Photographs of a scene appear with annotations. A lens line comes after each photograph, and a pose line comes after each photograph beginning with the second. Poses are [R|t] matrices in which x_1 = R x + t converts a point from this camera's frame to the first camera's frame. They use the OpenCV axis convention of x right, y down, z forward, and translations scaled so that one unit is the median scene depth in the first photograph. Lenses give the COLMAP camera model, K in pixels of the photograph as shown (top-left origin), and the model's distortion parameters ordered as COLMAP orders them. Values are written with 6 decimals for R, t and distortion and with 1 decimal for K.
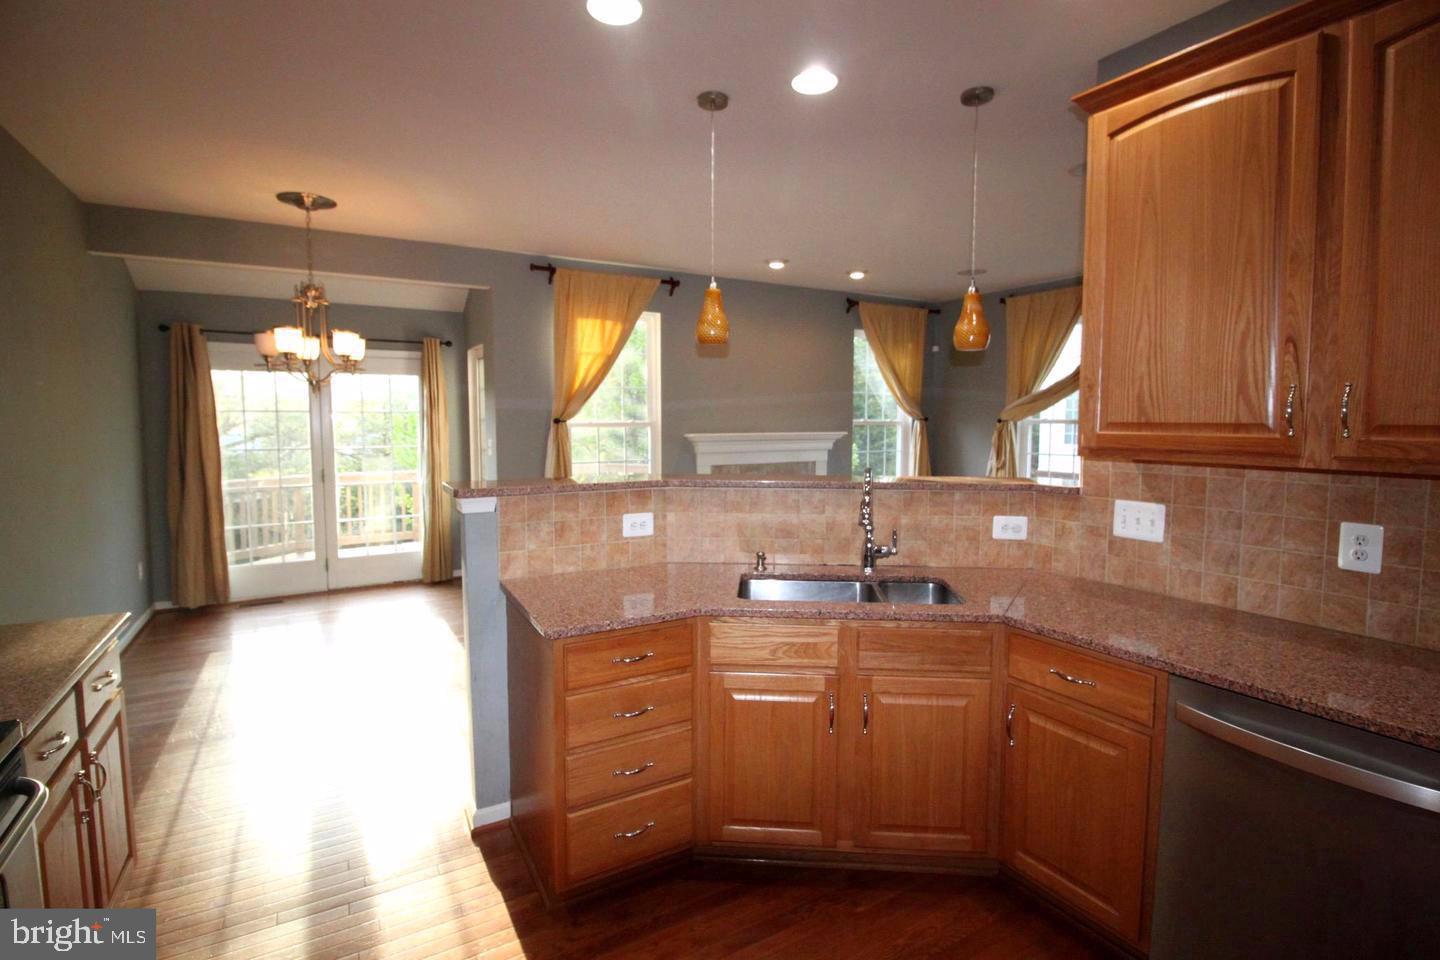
lens RADIAL K [[678.8, 0, 706.0], [0, 678.8, 464.0], [0, 0, 1]] dist [0.015176, -0.013344]
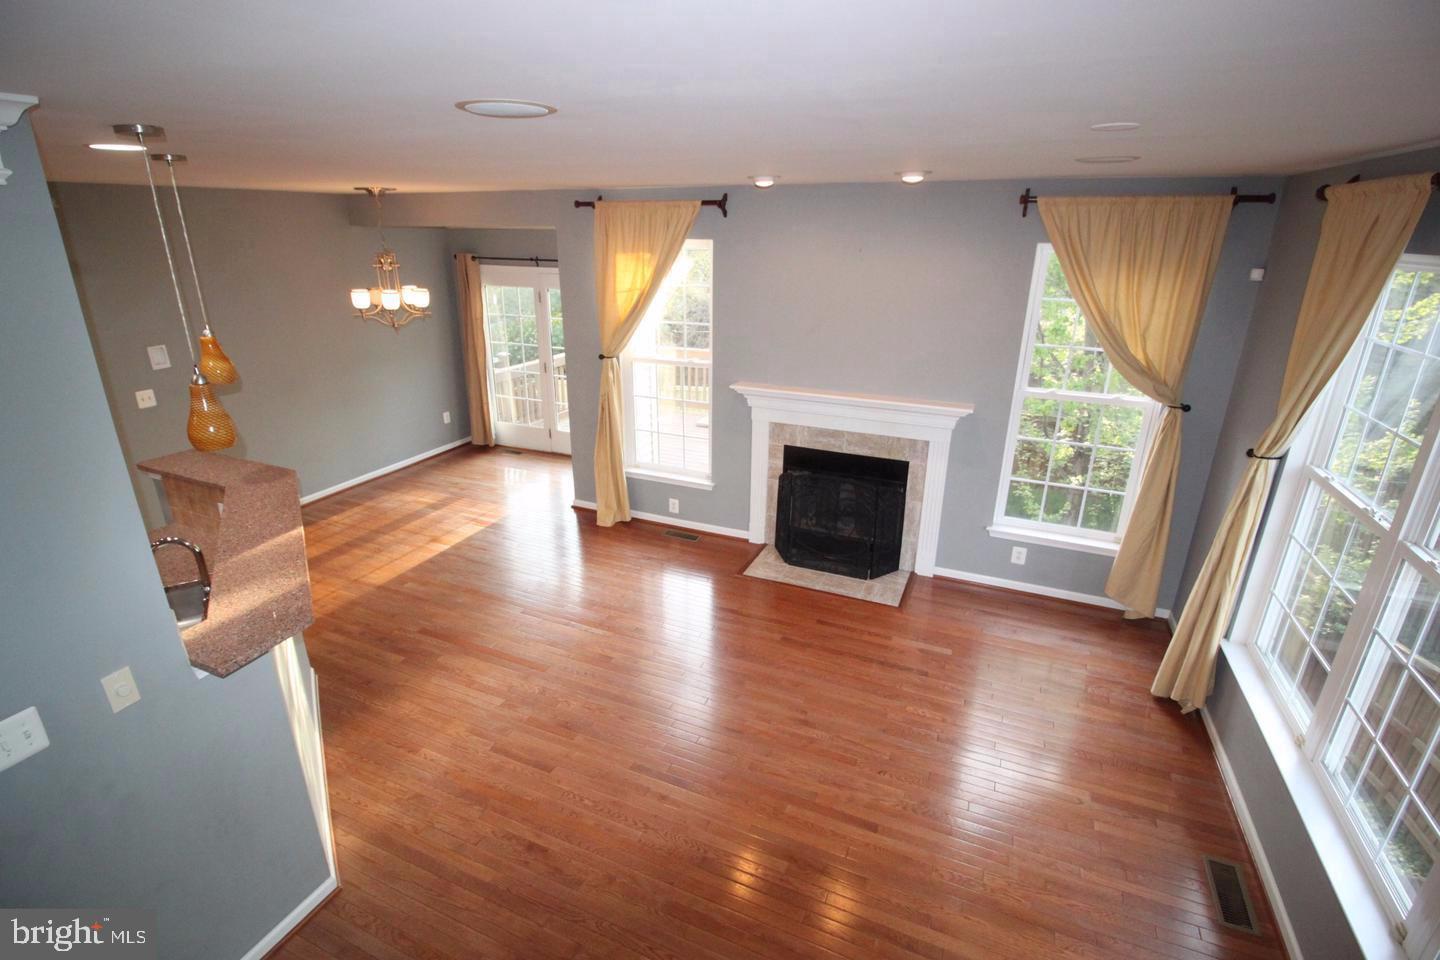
lens RADIAL K [[671.8, 0, 720.3], [0, 671.8, 473.8], [0, 0, 1]] dist [-0.011079, -0.000999]
pose [[0.596159, 0.278144, -0.753147, 0.660073], [-0.061898, 0.951203, 0.302293, -0.197177], [0.800477, -0.133596, 0.584285, 0.474836]]
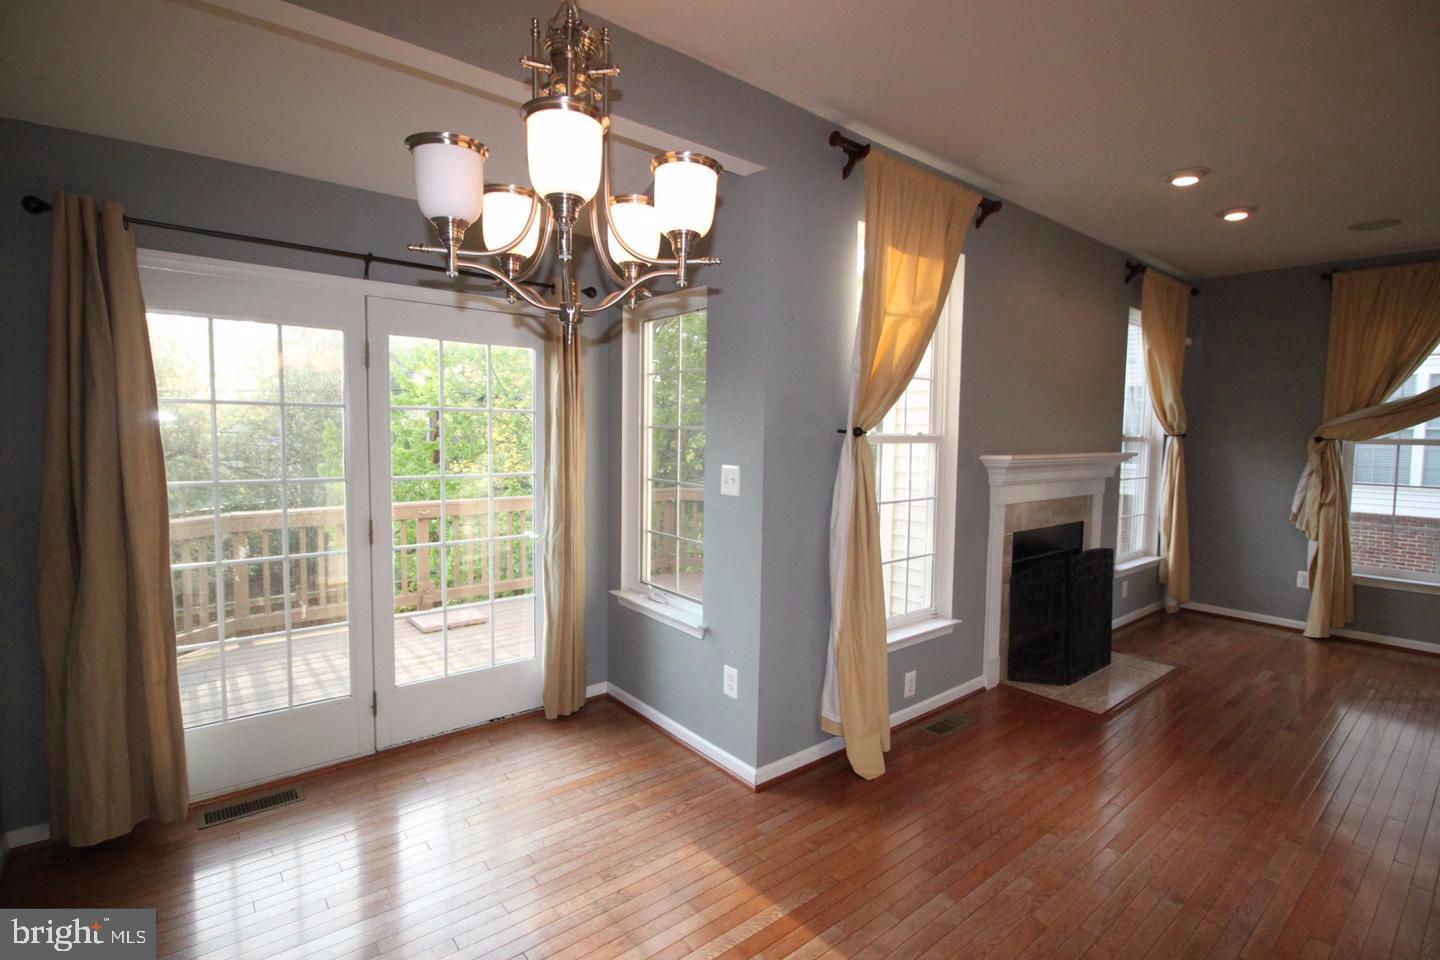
lens RADIAL K [[679.1, 0, 721.4], [0, 679.1, 472.1], [0, 0, 1]] dist [0.002130, -0.010896]
pose [[0.986225, 0.003842, 0.165363, -0.378450], [-0.003740, 0.999993, -0.000930, -0.028441], [-0.165365, 0.000299, 0.986232, 0.442684]]
